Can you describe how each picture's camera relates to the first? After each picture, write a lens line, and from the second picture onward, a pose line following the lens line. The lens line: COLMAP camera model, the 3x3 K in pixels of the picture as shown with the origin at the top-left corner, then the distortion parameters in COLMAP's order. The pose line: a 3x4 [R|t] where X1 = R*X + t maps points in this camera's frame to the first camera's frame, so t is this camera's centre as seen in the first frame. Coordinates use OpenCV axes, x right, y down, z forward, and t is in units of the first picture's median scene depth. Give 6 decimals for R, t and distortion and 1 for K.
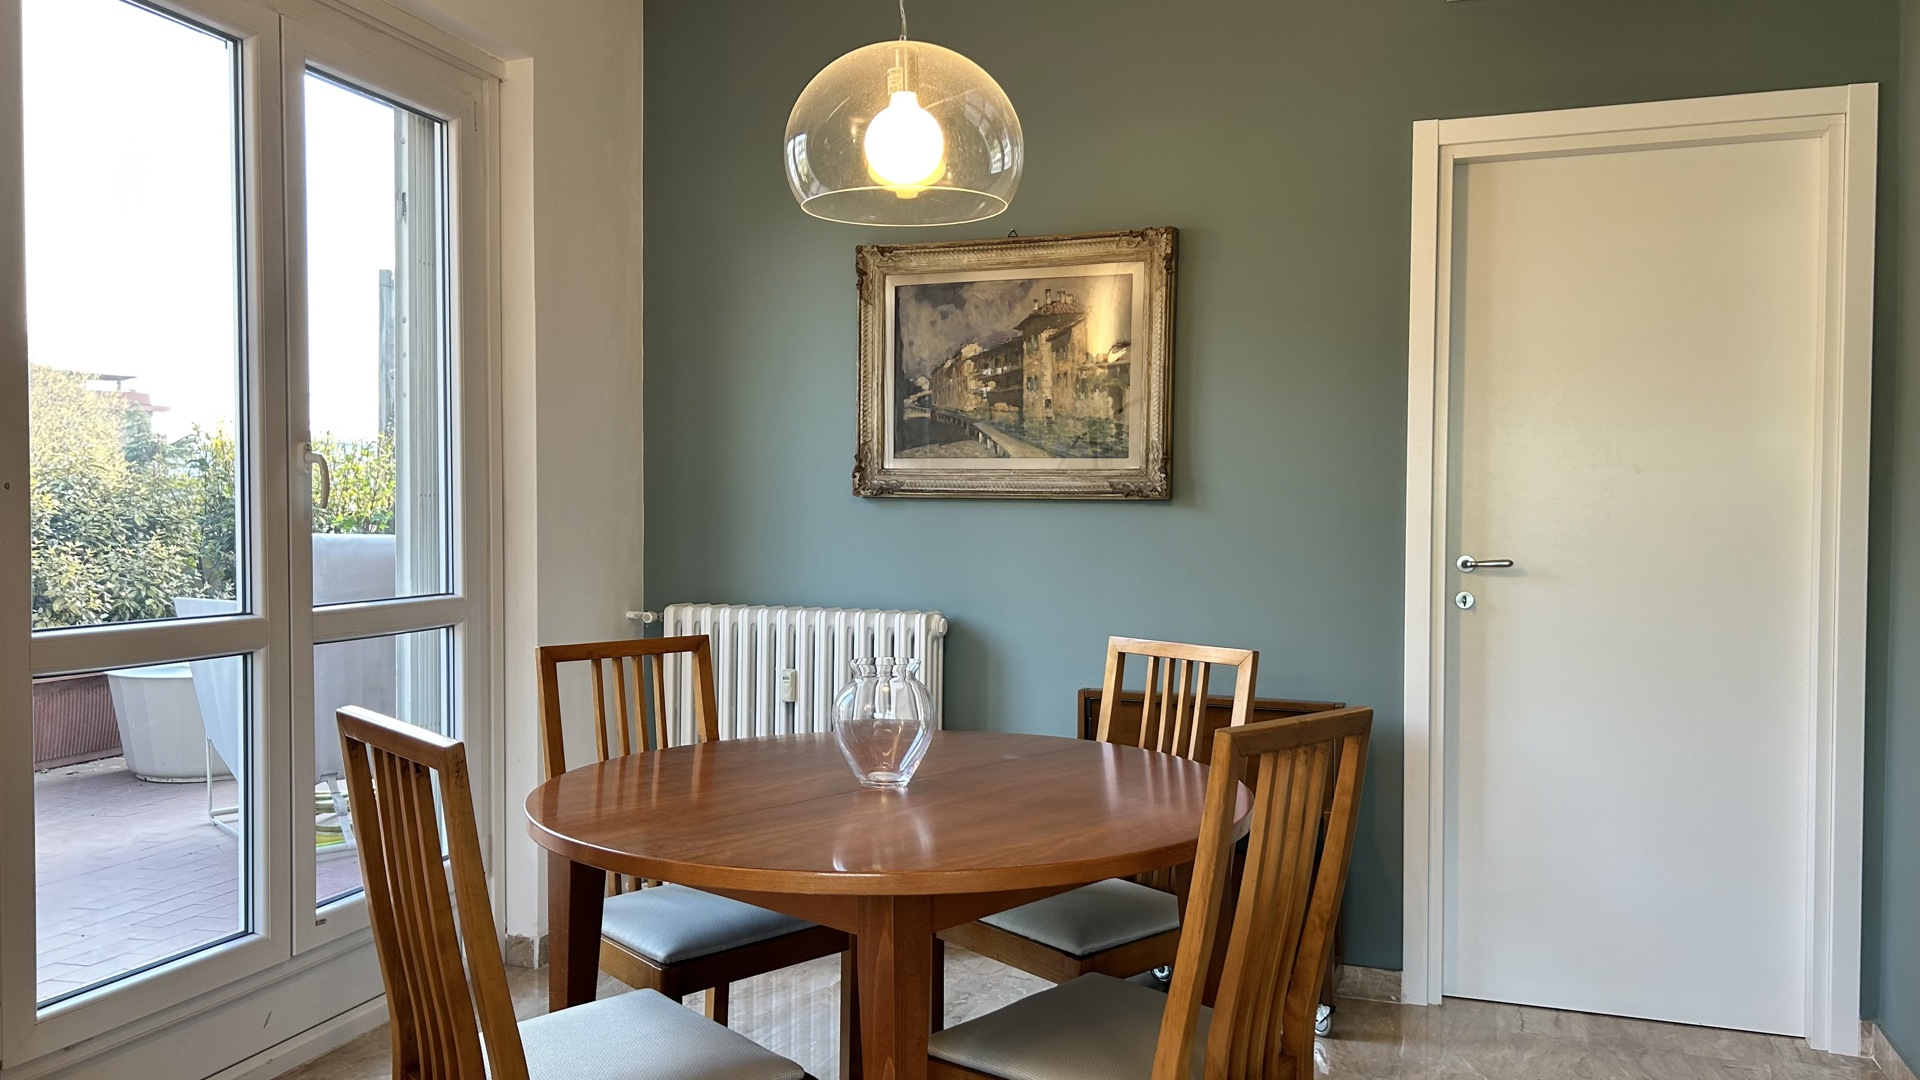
lens RADIAL K [[1434.5, 0, 972.8], [0, 1434.5, 553.3], [0, 0, 1]] dist [0.048829, -0.052163]
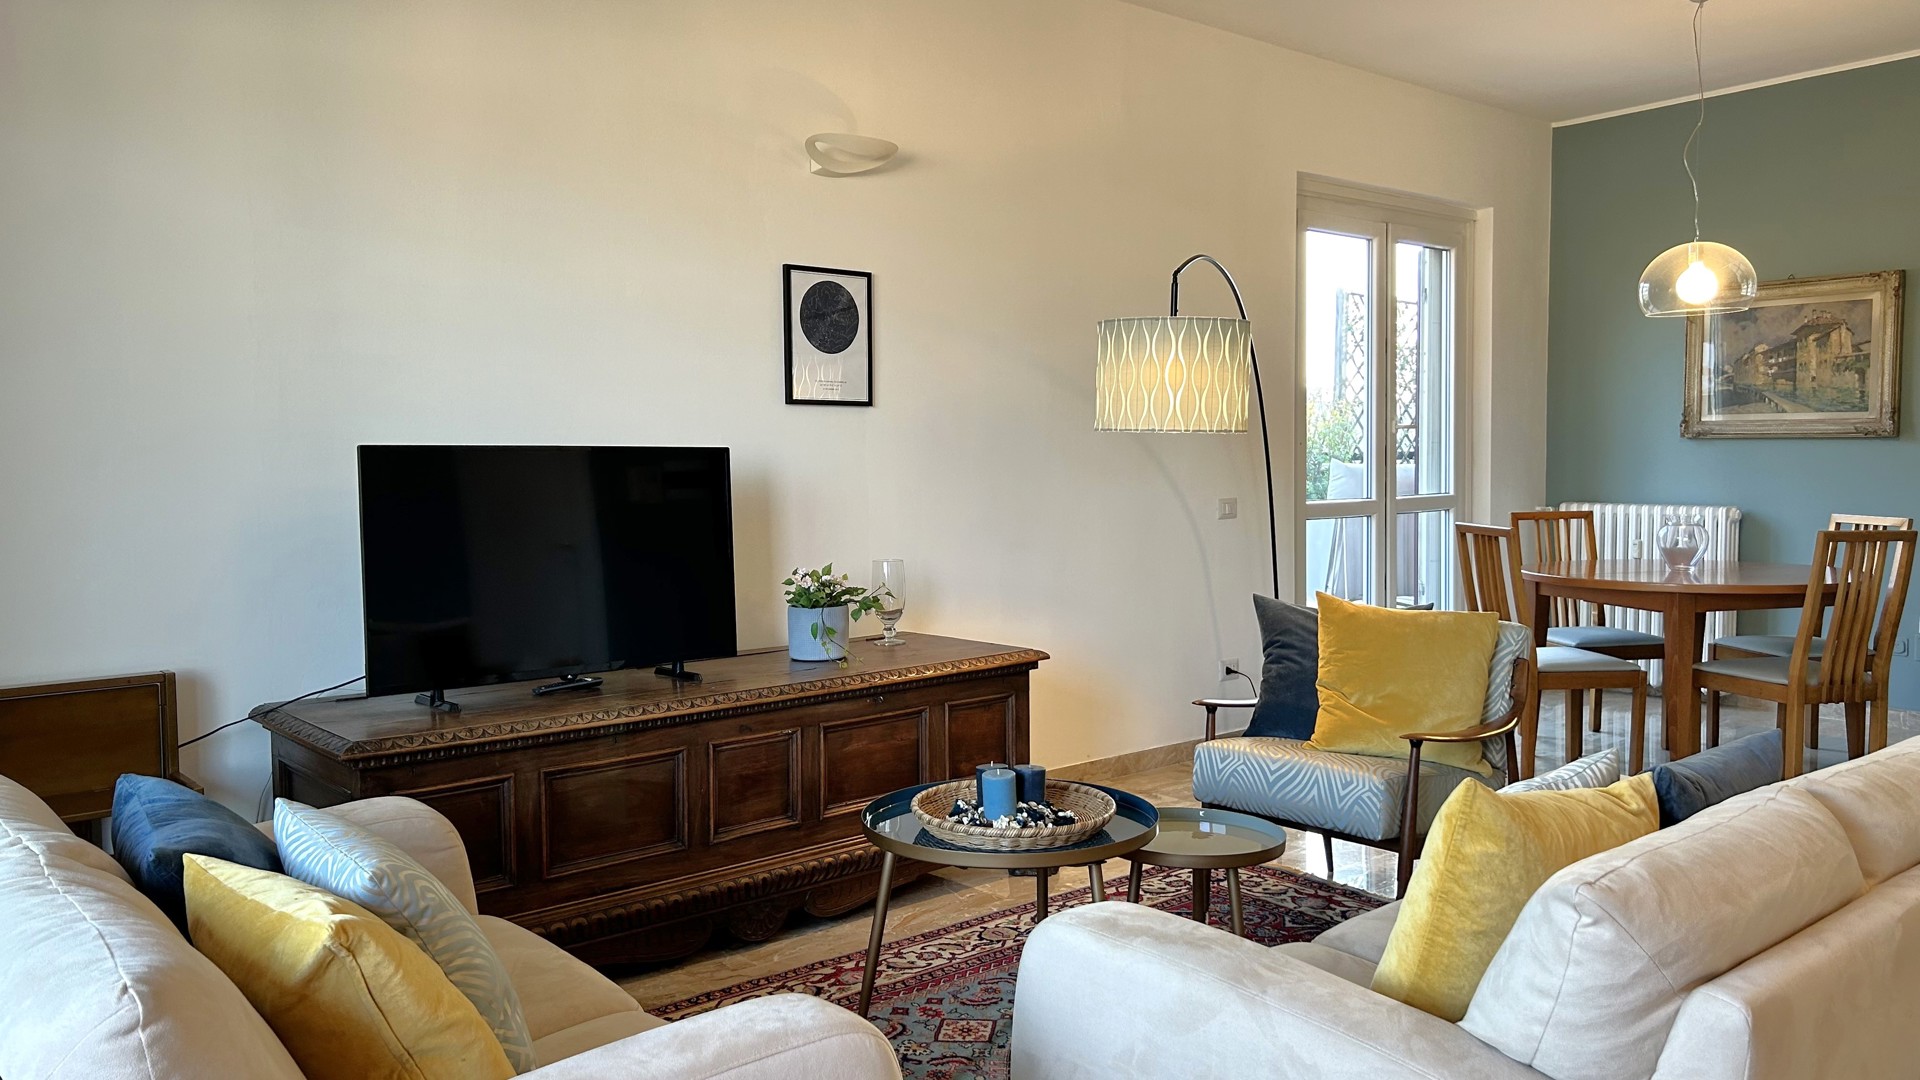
lens RADIAL K [[1434.5, 0, 976.9], [0, 1434.5, 533.6], [0, 0, 1]] dist [0.048829, -0.052163]
pose [[0.848100, 0.016301, -0.529585, 0.125290], [-0.000822, 0.999566, 0.029452, 0.024646], [0.529835, -0.024543, 0.847746, -0.941076]]
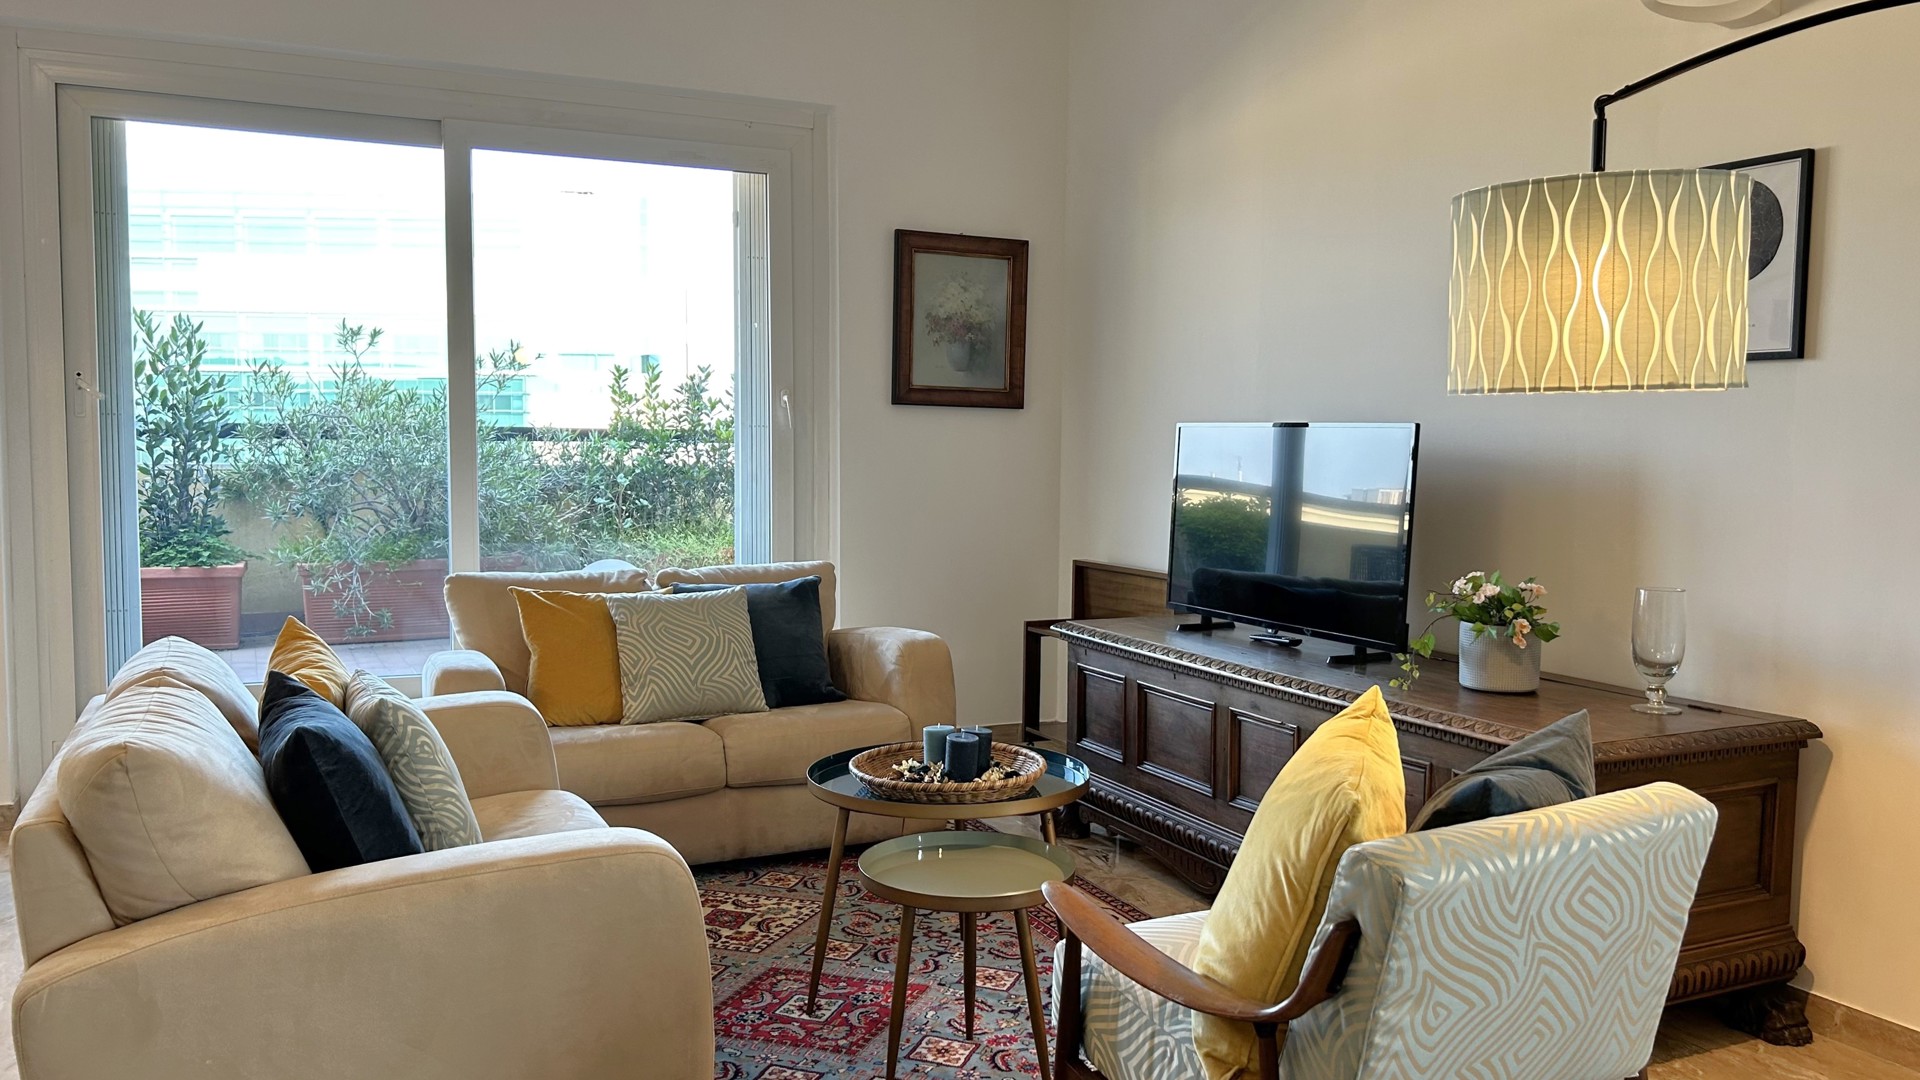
lens RADIAL K [[1434.5, 0, 965.8], [0, 1434.5, 553.0], [0, 0, 1]] dist [0.048829, -0.052163]
pose [[-0.727559, 0.039273, -0.684921, 0.274228], [-0.034234, 0.995038, 0.093420, -0.000091], [0.685191, 0.091416, -0.722604, 0.285448]]
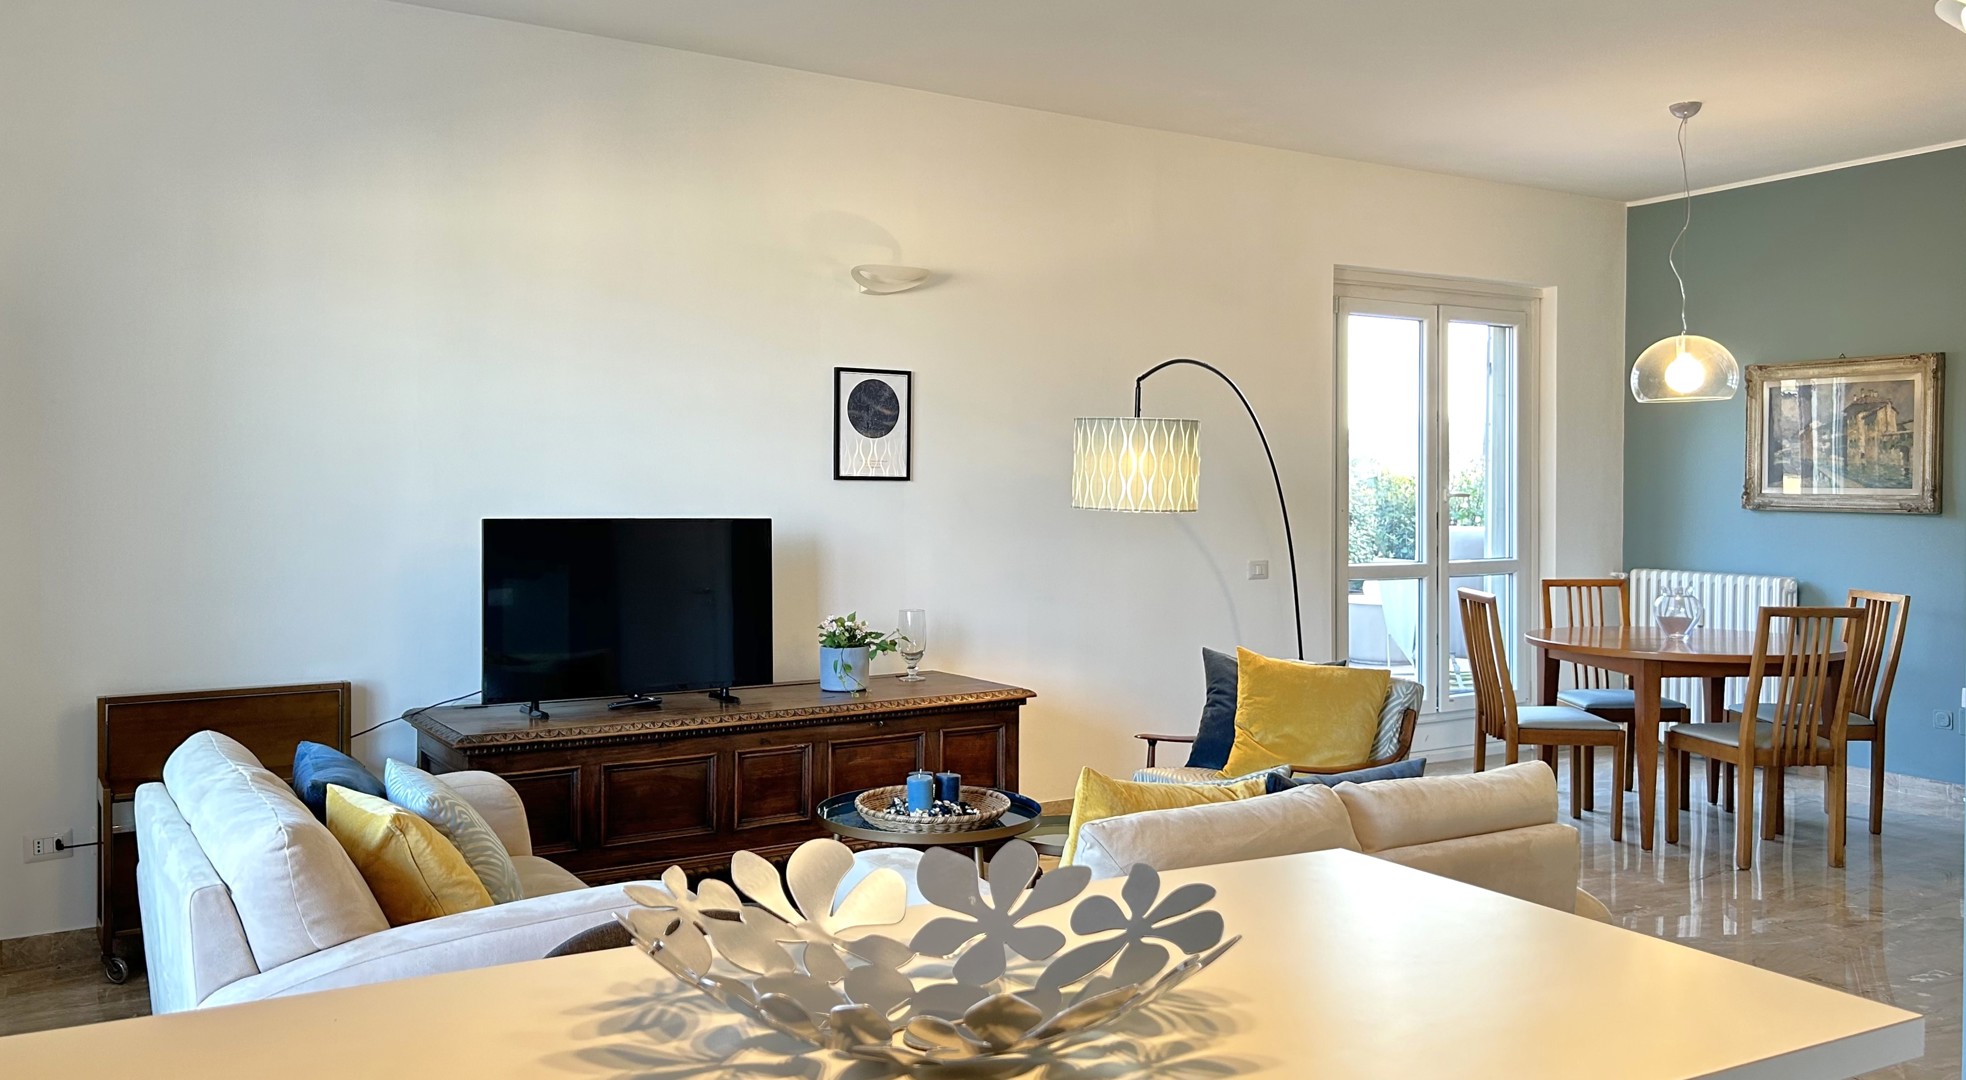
lens RADIAL K [[1542.1, 0, 984.8], [0, 1542.1, 486.1], [0, 0, 1]] dist [0.051106, -0.039871]
pose [[0.759713, -0.001115, -0.650258, 0.474173], [-0.018975, 0.999535, -0.023884, -0.005468], [0.649982, 0.030484, 0.759338, -1.093130]]
